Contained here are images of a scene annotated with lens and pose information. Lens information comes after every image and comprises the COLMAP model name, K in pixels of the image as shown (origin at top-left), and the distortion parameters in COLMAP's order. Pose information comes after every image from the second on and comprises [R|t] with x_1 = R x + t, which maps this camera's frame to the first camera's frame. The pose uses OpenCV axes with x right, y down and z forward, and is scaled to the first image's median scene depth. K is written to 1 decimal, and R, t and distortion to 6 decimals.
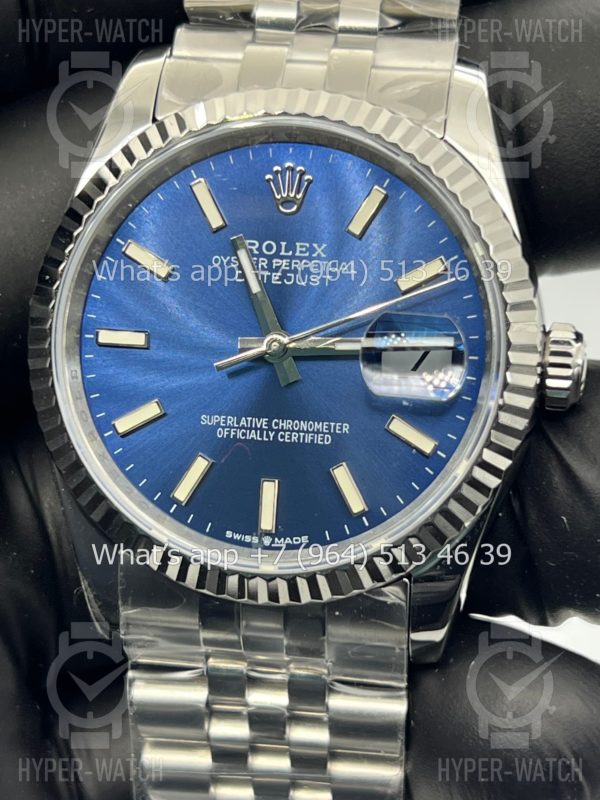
lens RADIAL K [[1852.8, 0, 302.9], [0, 1852.8, 395.9], [0, 0, 1]] dist [0.148932, 0.000000]
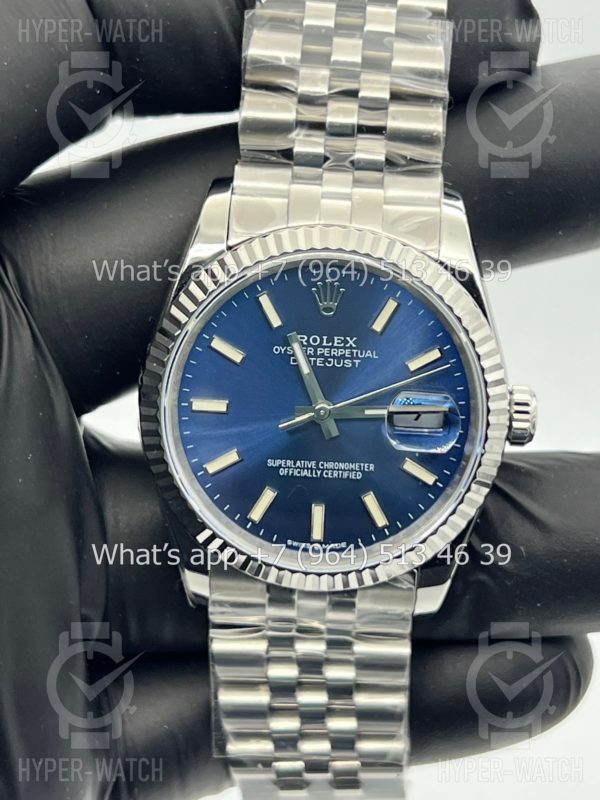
lens RADIAL K [[1852.8, 0, 295.8], [0, 1852.8, 403.9], [0, 0, 1]] dist [0.148932, 0.000000]
pose [[0.993970, -0.031422, 0.105054, -0.180530], [0.015903, 0.989243, 0.145415, -0.235687], [-0.108493, -0.142867, 0.983778, -0.376989]]
